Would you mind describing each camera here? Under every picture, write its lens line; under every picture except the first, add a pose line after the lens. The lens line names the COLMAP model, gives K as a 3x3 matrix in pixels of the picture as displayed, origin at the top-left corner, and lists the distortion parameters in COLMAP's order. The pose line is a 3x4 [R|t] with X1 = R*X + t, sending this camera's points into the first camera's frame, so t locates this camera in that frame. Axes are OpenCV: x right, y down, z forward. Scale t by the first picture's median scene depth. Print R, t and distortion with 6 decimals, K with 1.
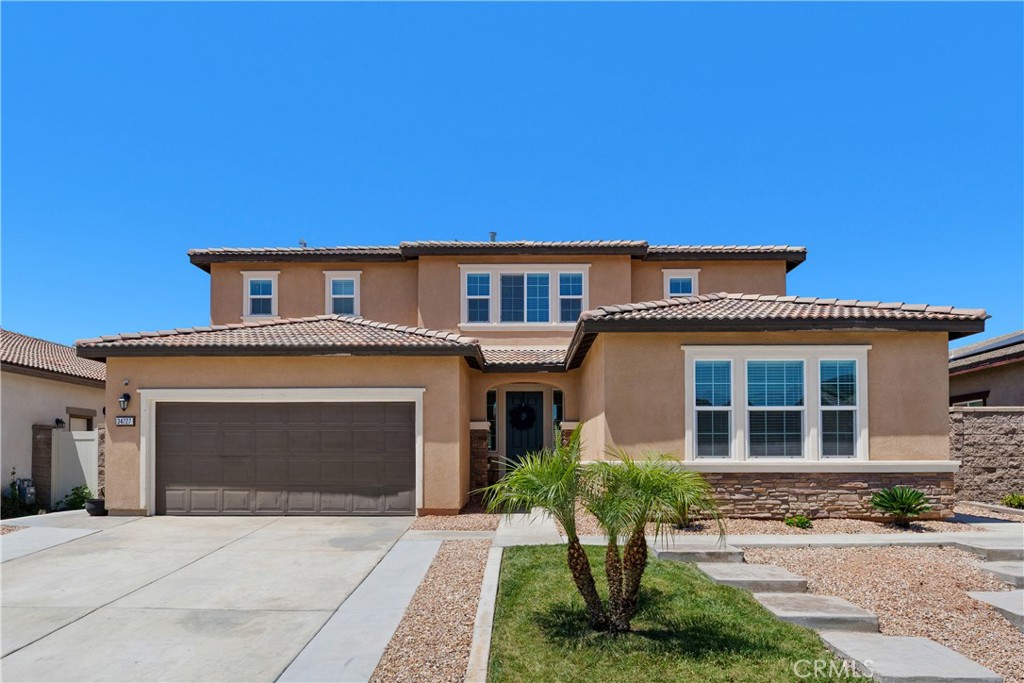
lens RADIAL K [[670.9, 0, 511.0], [0, 670.9, 346.5], [0, 0, 1]] dist [-0.005663, 0.000001]
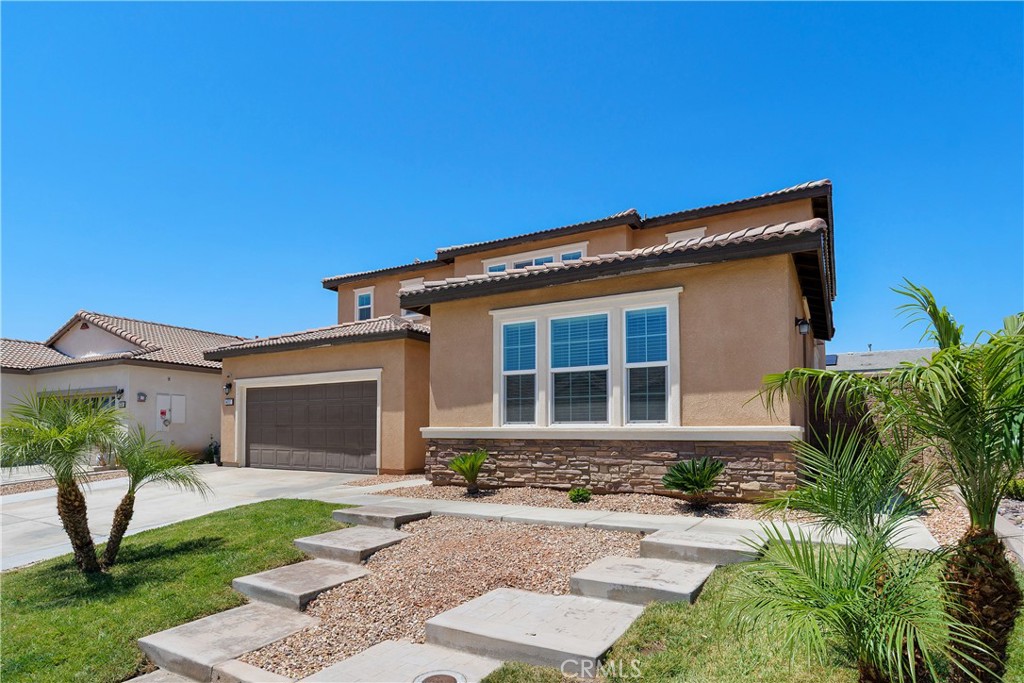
lens RADIAL K [[561.0, 0, 511.4], [0, 561.0, 331.8], [0, 0, 1]] dist [-0.001279, -0.000759]
pose [[0.863681, -0.086736, -0.496520, 0.698044], [0.079864, 0.996188, -0.035101, 0.061892], [0.497672, -0.009338, 0.867315, 0.294513]]
